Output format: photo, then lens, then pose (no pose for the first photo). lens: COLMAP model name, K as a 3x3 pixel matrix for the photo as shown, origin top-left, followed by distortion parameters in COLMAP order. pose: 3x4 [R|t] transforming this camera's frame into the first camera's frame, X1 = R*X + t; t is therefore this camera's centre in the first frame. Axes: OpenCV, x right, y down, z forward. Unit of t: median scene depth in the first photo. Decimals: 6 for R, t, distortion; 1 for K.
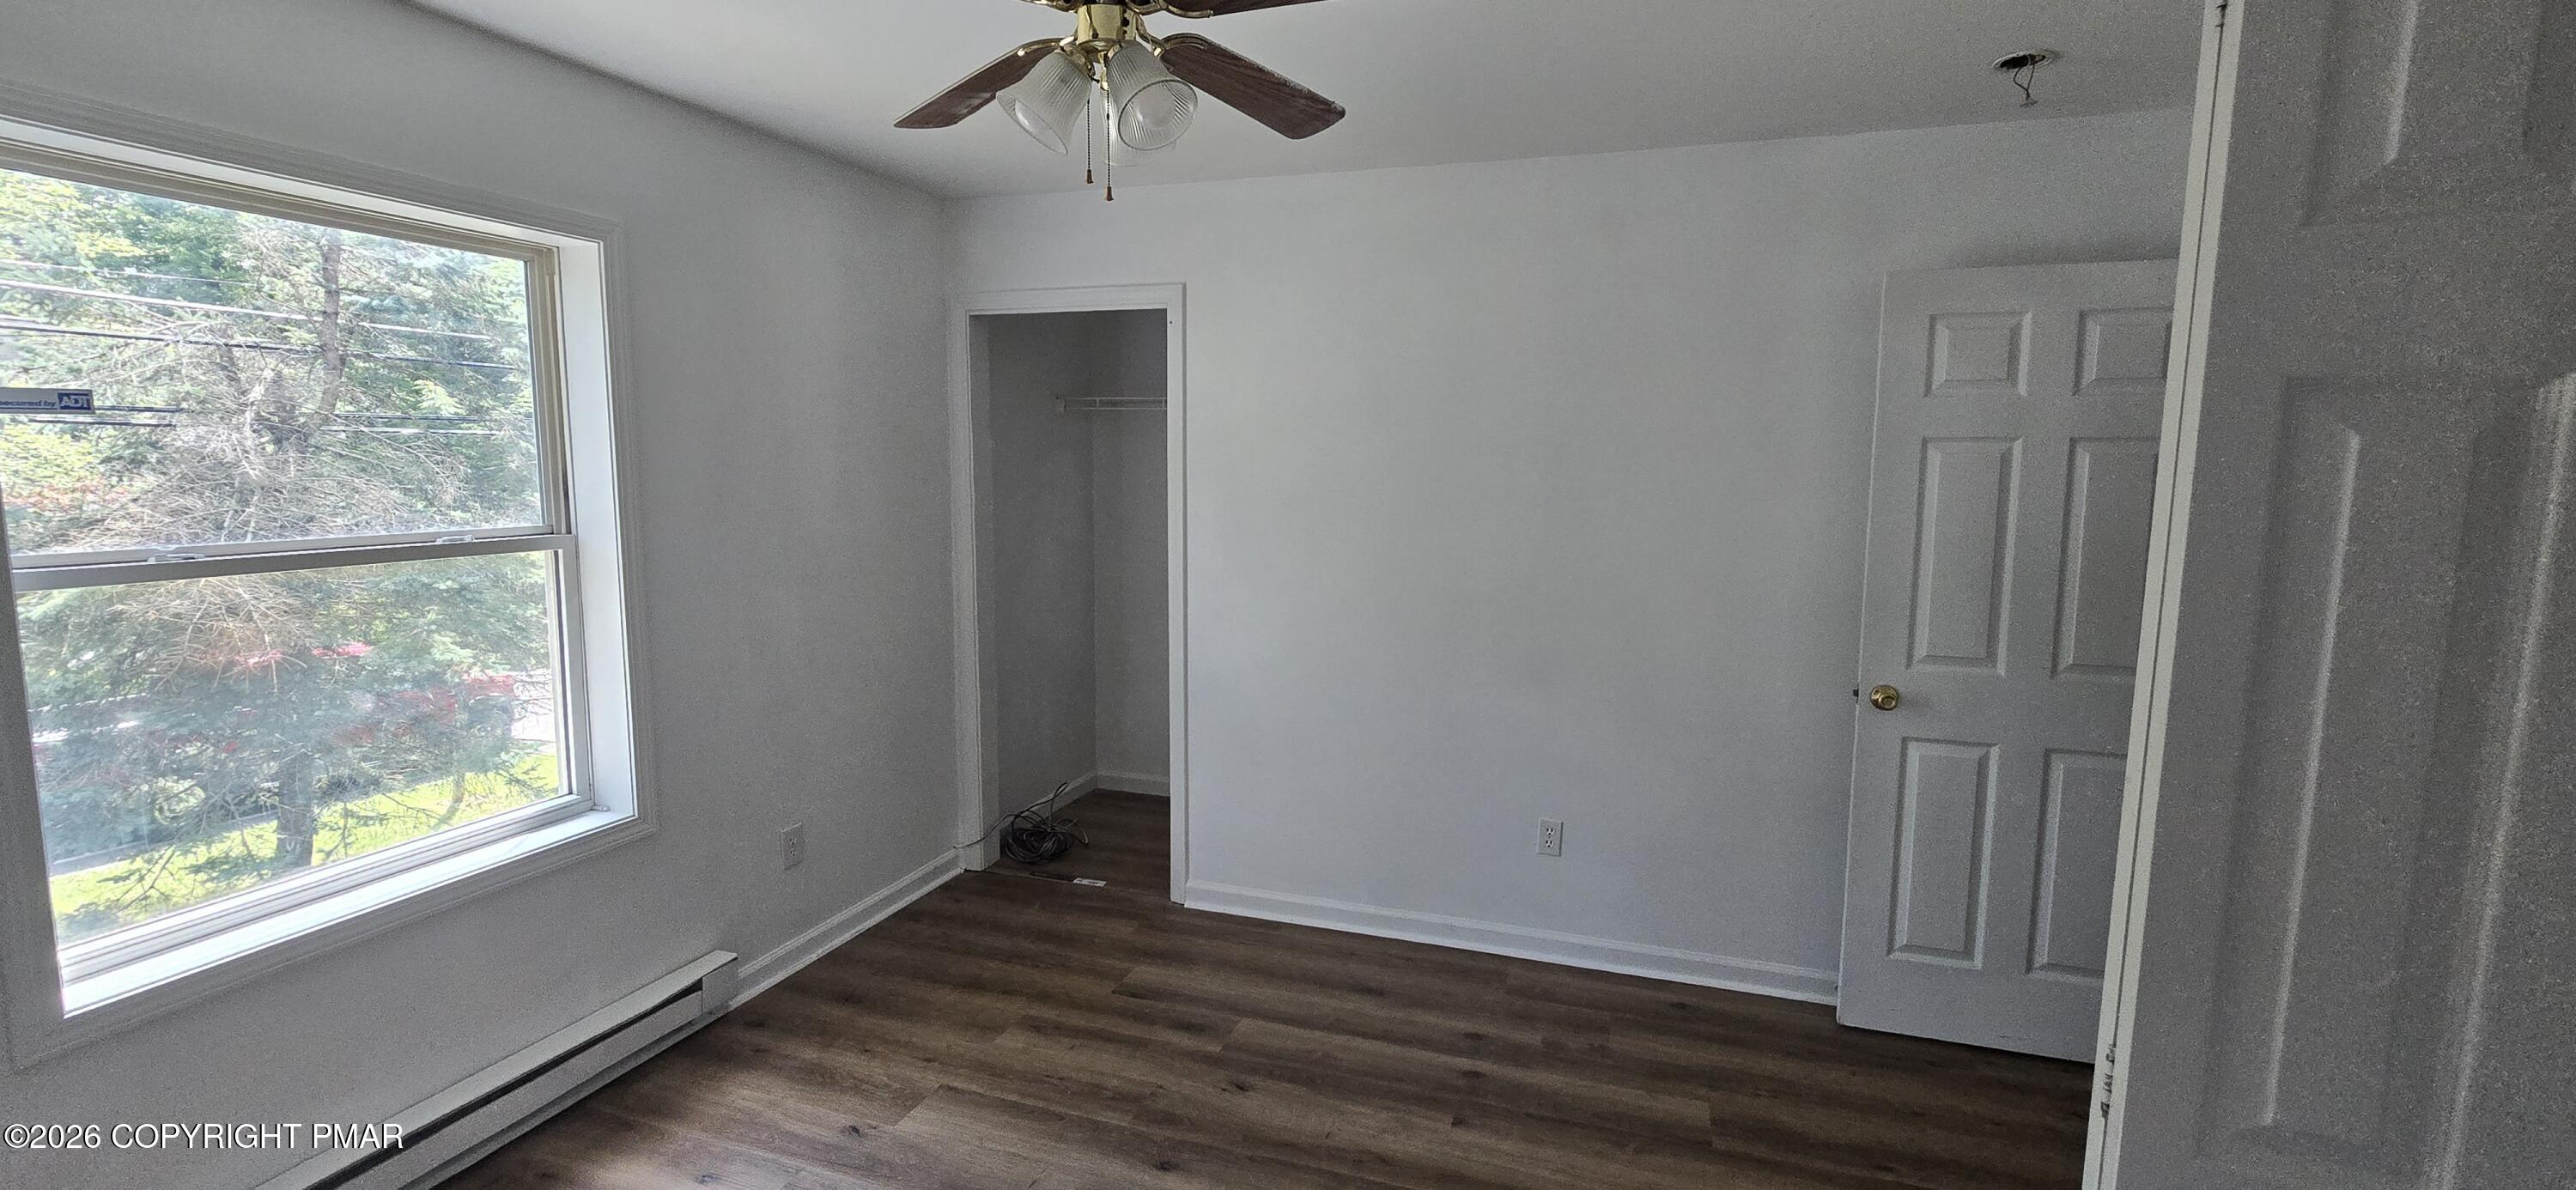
lens RADIAL K [[1056.4, 0, 1297.3], [0, 1056.4, 576.6], [0, 0, 1]] dist [0.011985, 0.000003]
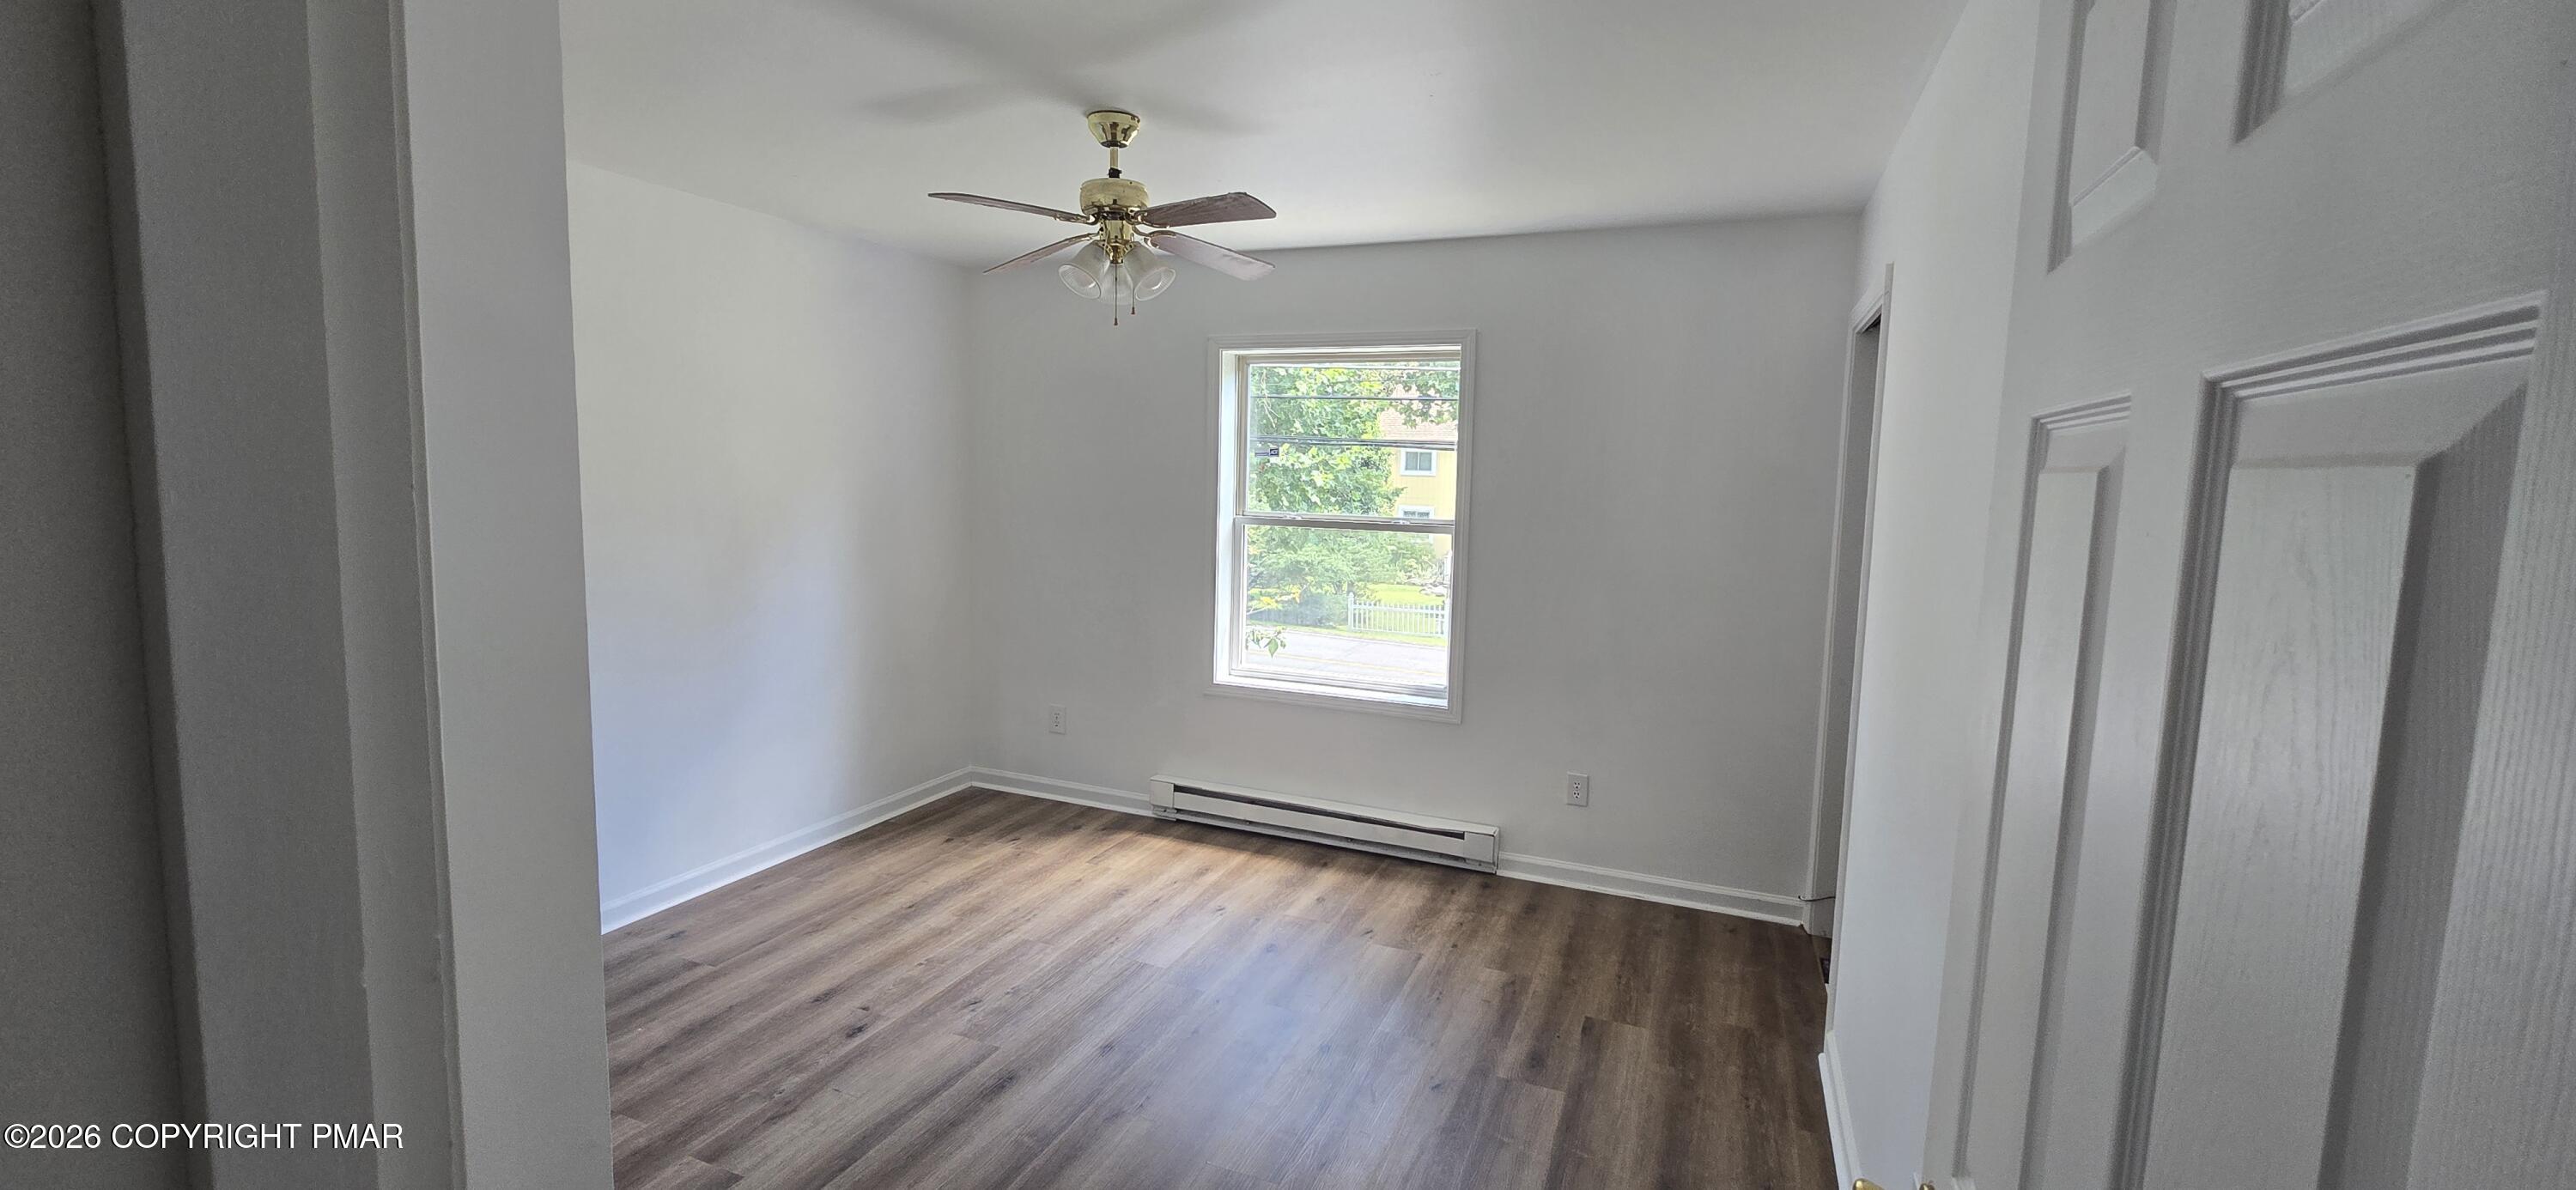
lens RADIAL K [[1056.4, 0, 1297.3], [0, 1056.4, 576.6], [0, 0, 1]] dist [0.011985, 0.000003]
pose [[-0.063664, 0.092614, -0.993665, 0.805666], [-0.139093, 0.985143, 0.100731, -0.077536], [0.988231, 0.144625, -0.049836, 0.733260]]
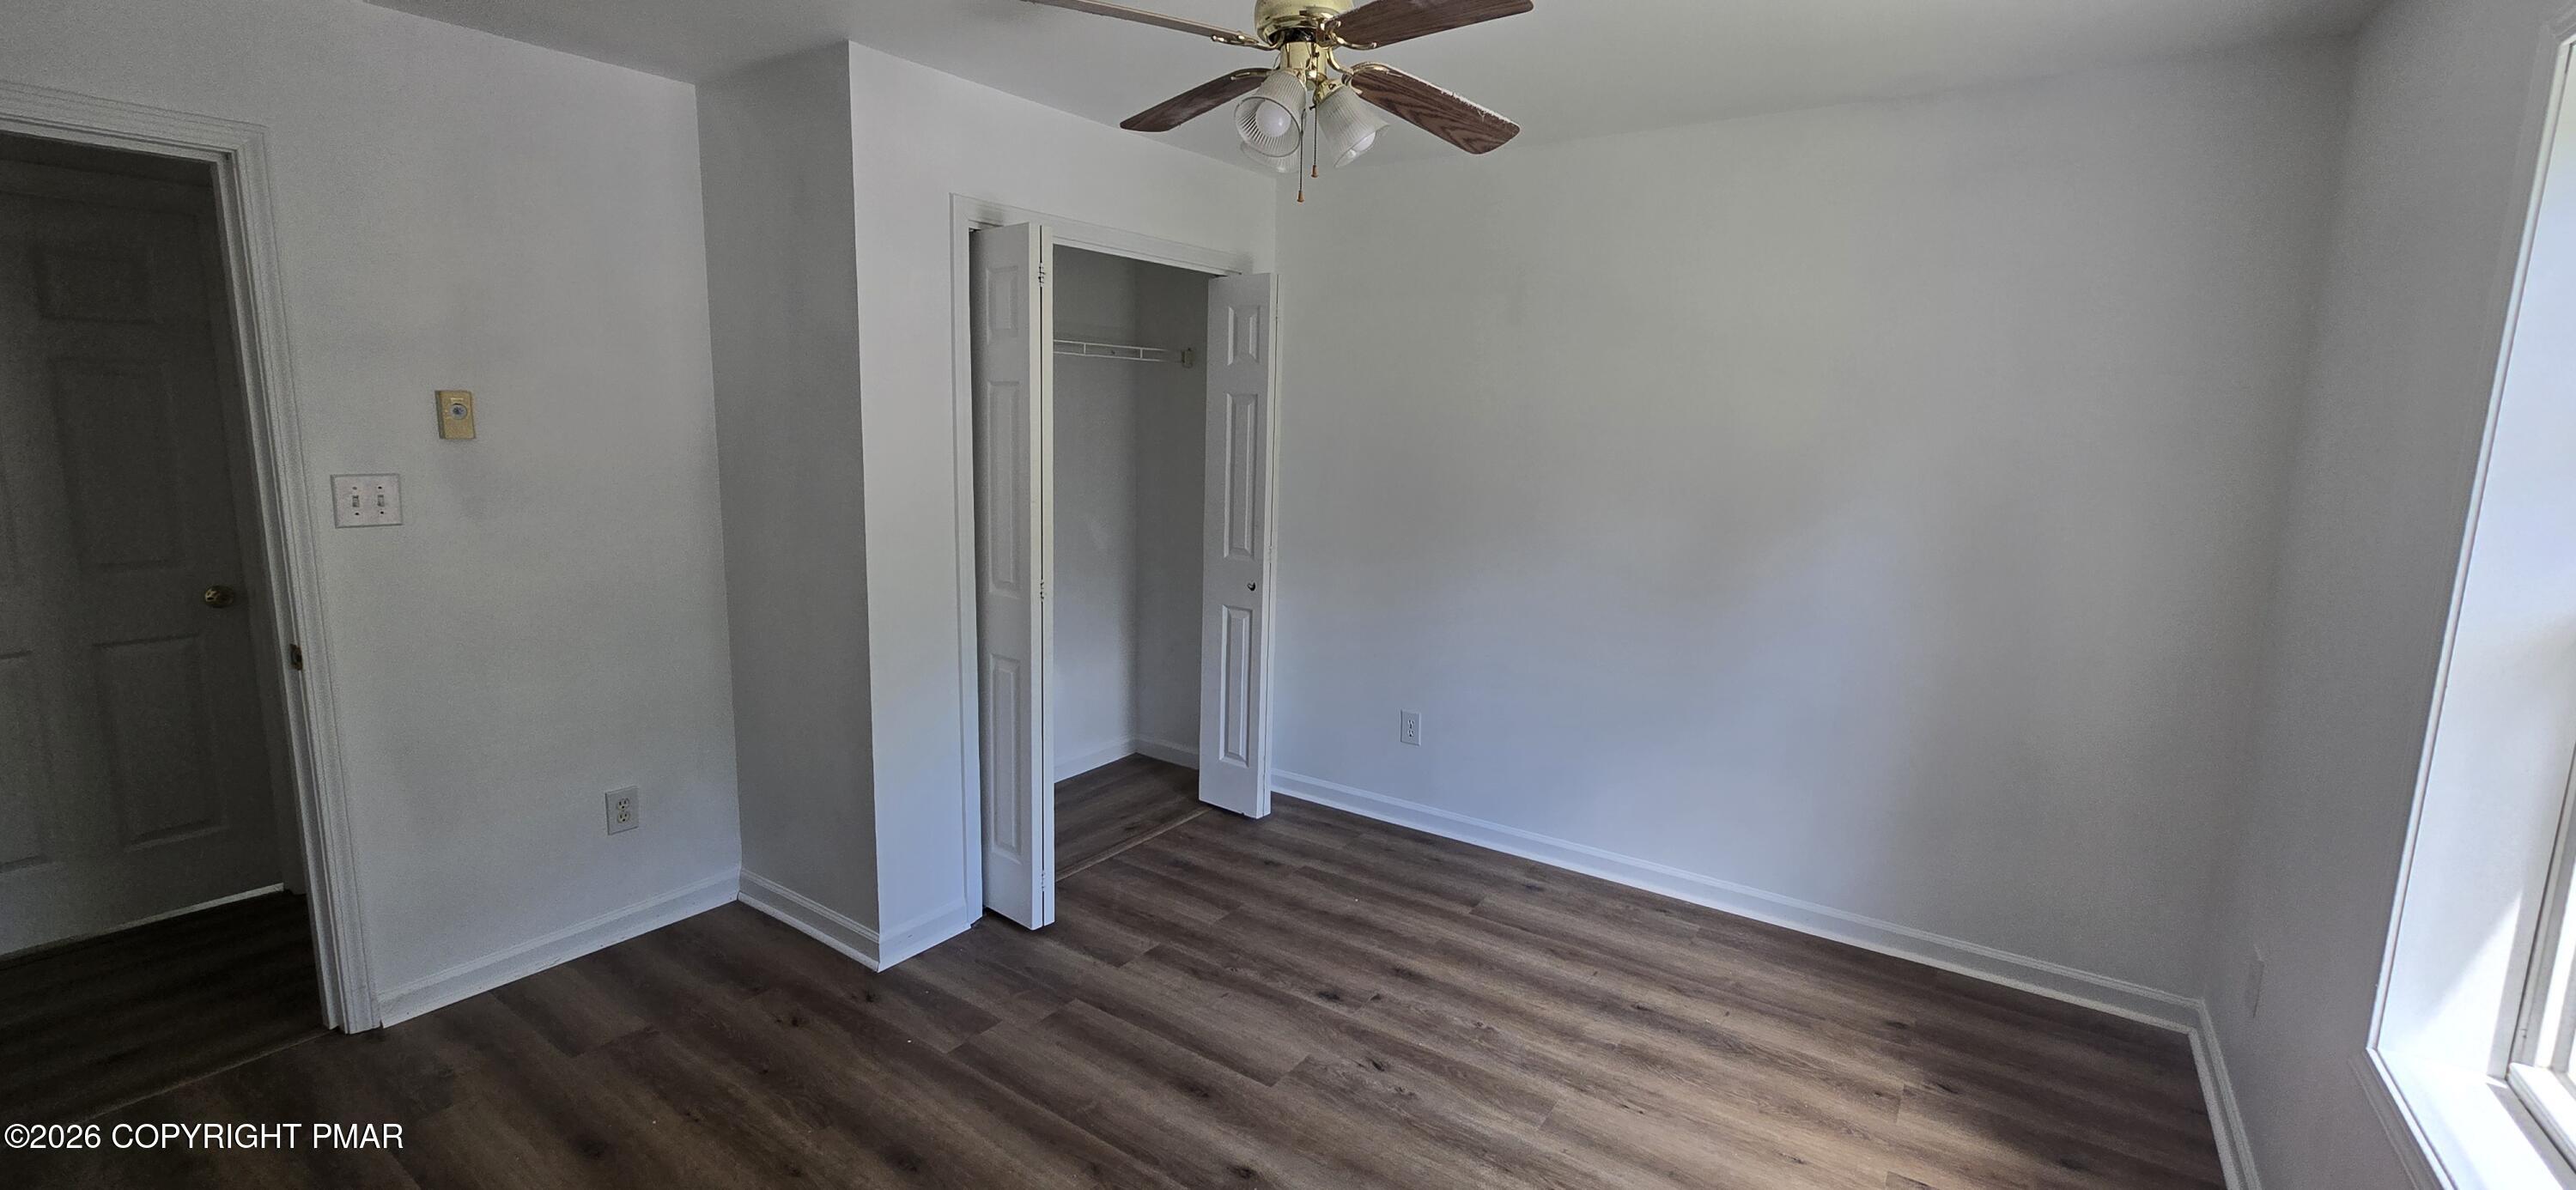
lens RADIAL K [[1056.4, 0, 1297.3], [0, 1056.4, 576.6], [0, 0, 1]] dist [0.011985, 0.000003]
pose [[-0.959994, -0.065692, 0.272206, -0.288868], [0.007123, 0.966050, 0.258258, -0.124706], [-0.279930, 0.249865, -0.926934, 1.138878]]
